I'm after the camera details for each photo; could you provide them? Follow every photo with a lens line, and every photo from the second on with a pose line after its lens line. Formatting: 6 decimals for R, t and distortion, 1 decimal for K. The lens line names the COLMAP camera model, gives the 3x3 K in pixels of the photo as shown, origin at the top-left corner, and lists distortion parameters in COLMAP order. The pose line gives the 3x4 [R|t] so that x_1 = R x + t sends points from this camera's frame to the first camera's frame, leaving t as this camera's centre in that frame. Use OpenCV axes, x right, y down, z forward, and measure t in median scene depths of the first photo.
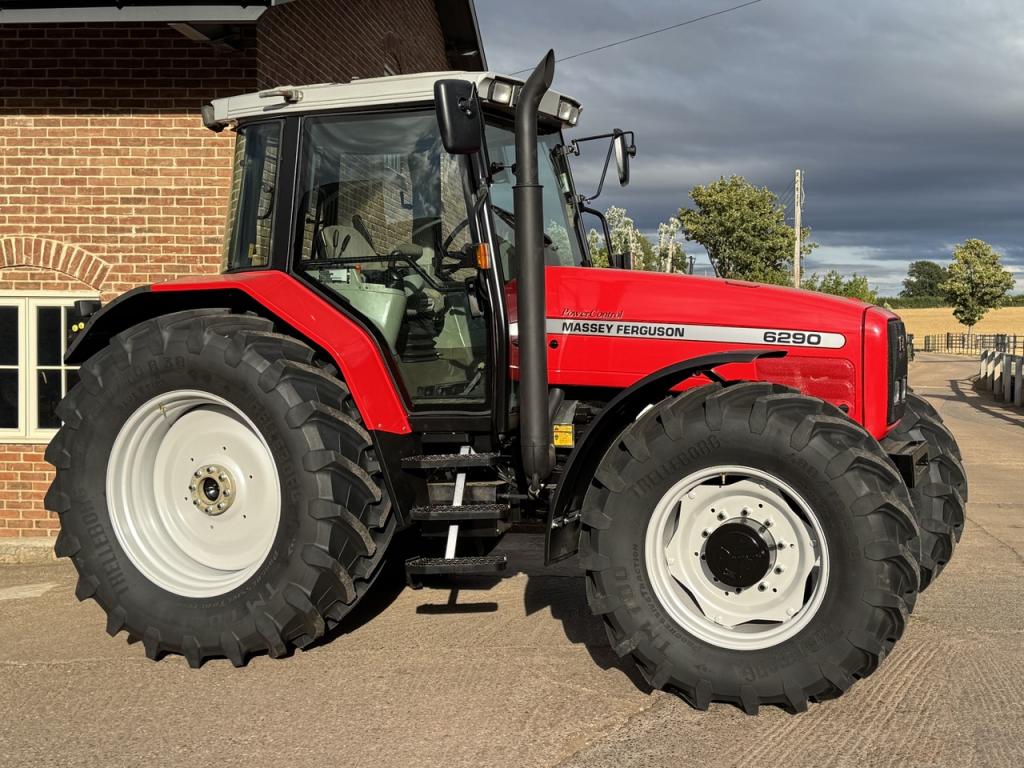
lens RADIAL K [[1317.7, 0, 514.3], [0, 1317.7, 385.4], [0, 0, 1]] dist [0.215263, -0.503012]
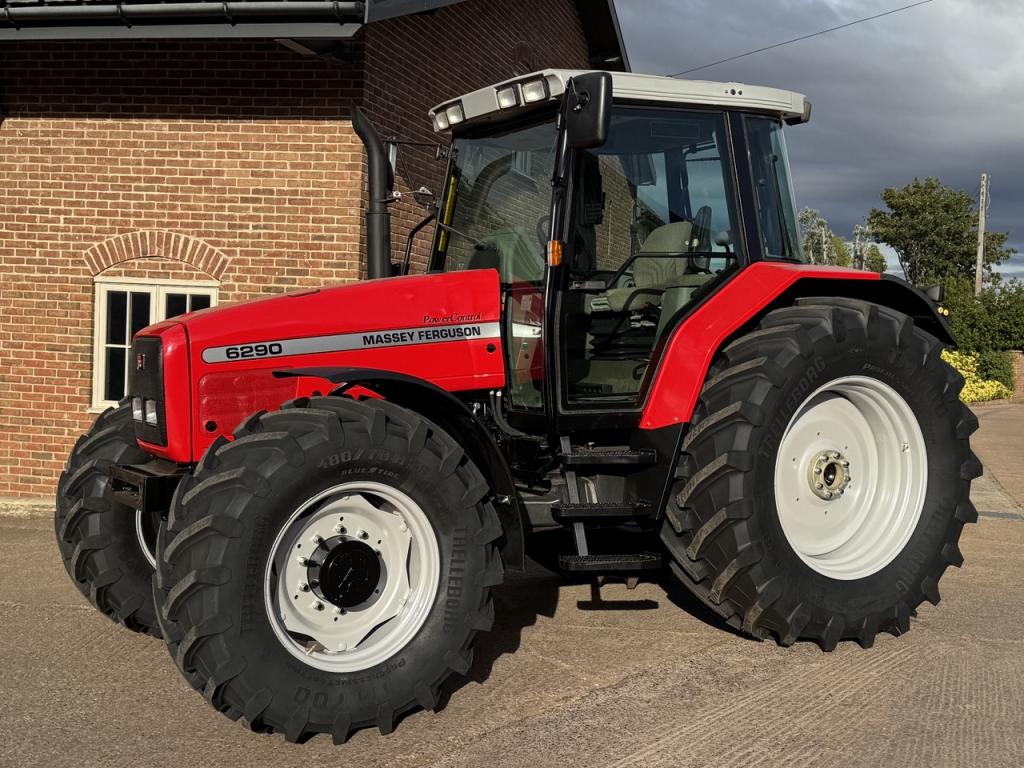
lens RADIAL K [[1296.2, 0, 512.0], [0, 1296.2, 384.0], [0, 0, 1]] dist [0.190782, -0.343478]
pose [[0.988432, 0.039735, -0.146367, 0.090402], [-0.039265, 0.999210, 0.006099, -0.002078], [0.146494, -0.000281, 0.989212, -0.030783]]
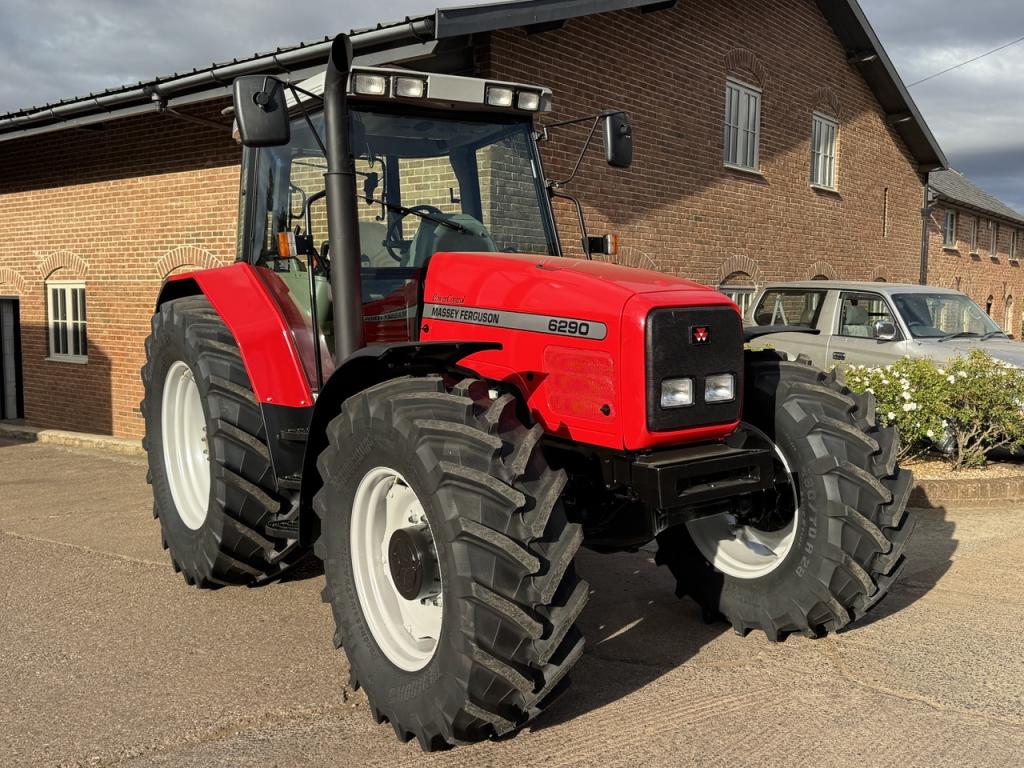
lens RADIAL K [[949.9, 0, 514.3], [0, 949.9, 383.1], [0, 0, 1]] dist [0.167617, -0.338393]
pose [[0.844052, 0.044826, -0.534385, 0.306957], [-0.021111, 0.998505, 0.050412, -0.017291], [0.535846, -0.031269, 0.843737, 0.257296]]
